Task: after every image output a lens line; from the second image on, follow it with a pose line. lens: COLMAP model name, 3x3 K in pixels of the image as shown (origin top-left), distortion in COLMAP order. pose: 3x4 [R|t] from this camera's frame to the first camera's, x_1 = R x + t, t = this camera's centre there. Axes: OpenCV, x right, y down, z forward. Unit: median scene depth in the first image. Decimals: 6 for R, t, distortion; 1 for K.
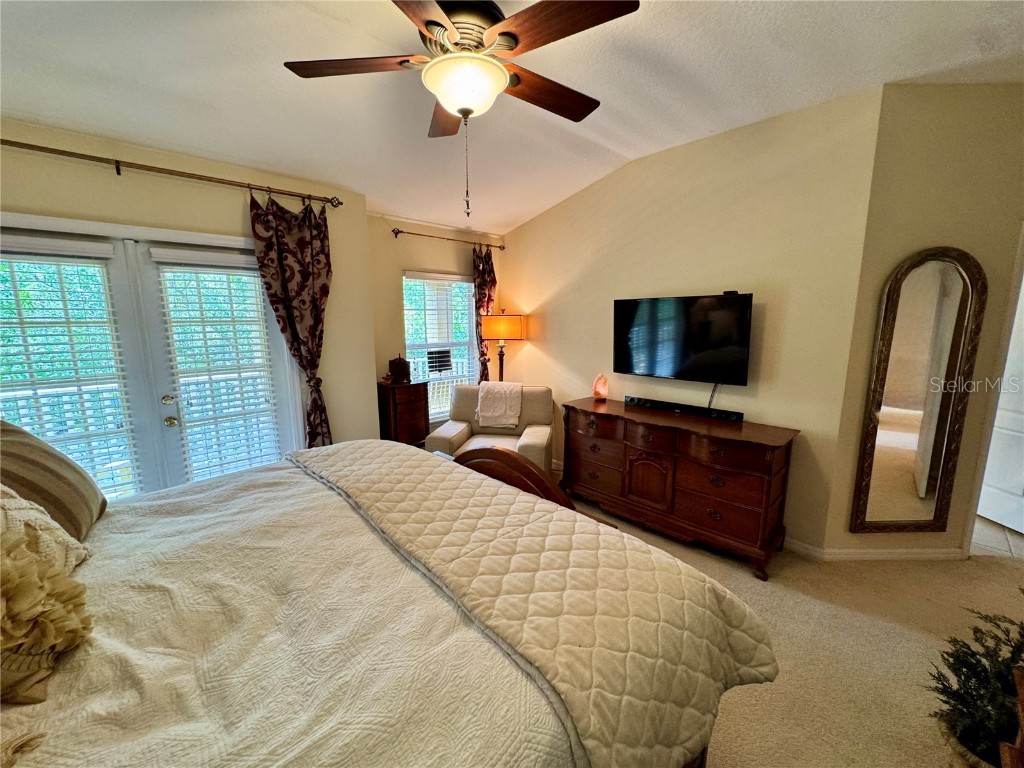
lens RADIAL K [[411.6, 0, 513.1], [0, 411.6, 386.4], [0, 0, 1]] dist [-0.000468, 0.000181]
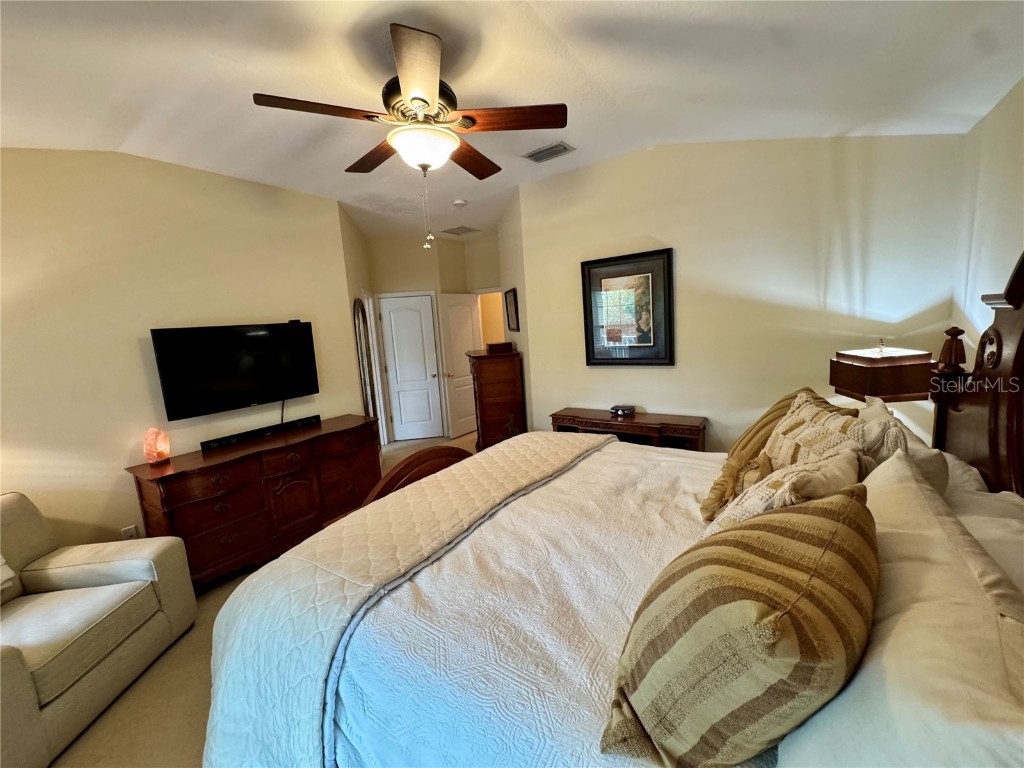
lens RADIAL K [[411.6, 0, 513.1], [0, 411.6, 386.4], [0, 0, 1]] dist [-0.000468, 0.000181]
pose [[-0.178438, -0.151619, 0.972199, -0.745573], [0.218851, 0.957191, 0.189446, -0.124002], [-0.959304, 0.246571, -0.137618, 0.555267]]
